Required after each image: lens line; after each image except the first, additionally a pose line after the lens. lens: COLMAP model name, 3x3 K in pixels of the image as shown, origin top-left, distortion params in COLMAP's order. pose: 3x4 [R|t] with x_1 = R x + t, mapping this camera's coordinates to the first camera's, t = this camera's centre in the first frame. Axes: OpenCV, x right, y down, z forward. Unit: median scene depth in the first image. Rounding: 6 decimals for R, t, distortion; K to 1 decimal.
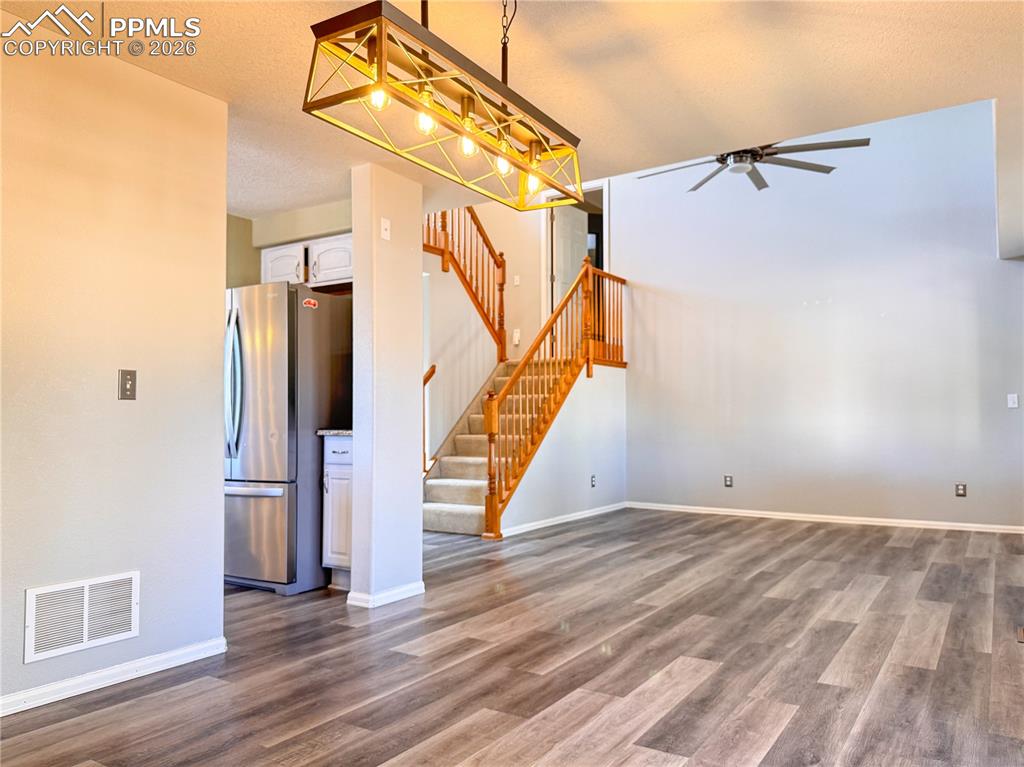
lens RADIAL K [[772.3, 0, 508.2], [0, 772.3, 392.9], [0, 0, 1]] dist [-0.008894, 0.007214]
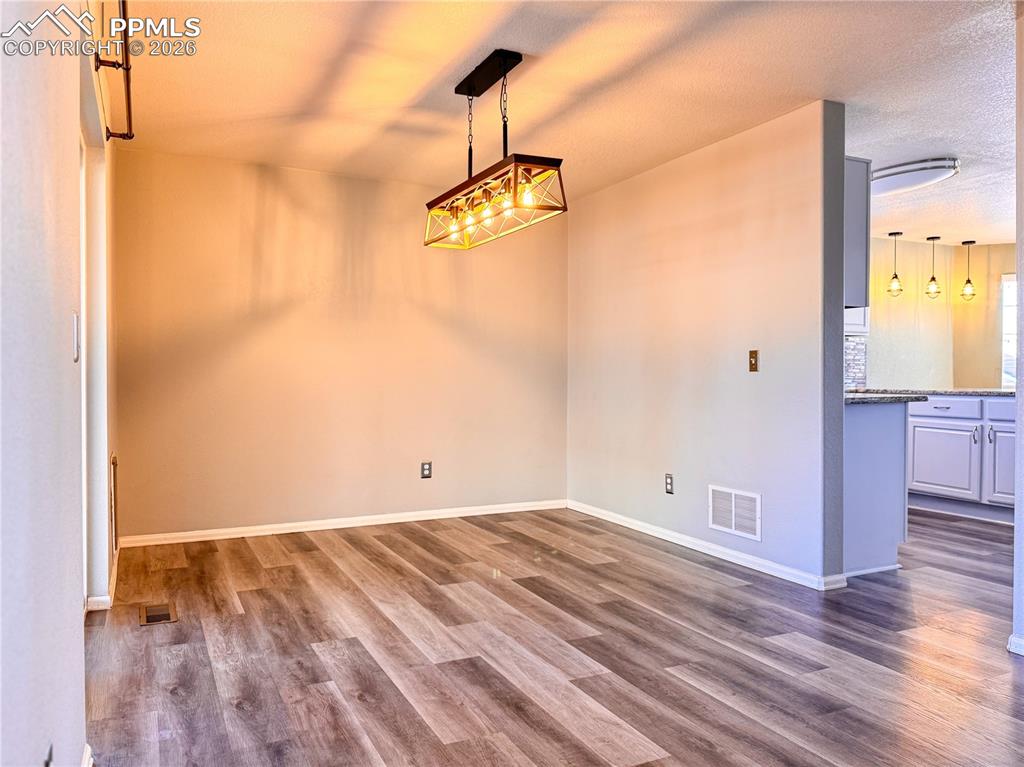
lens RADIAL K [[772.3, 0, 507.2], [0, 772.3, 380.5], [0, 0, 1]] dist [-0.008894, 0.007214]
pose [[-0.531538, 0.008753, -0.846989, 0.991267], [0.025916, 0.999647, -0.005933, 0.022872], [0.846638, -0.025105, -0.531577, 1.437633]]
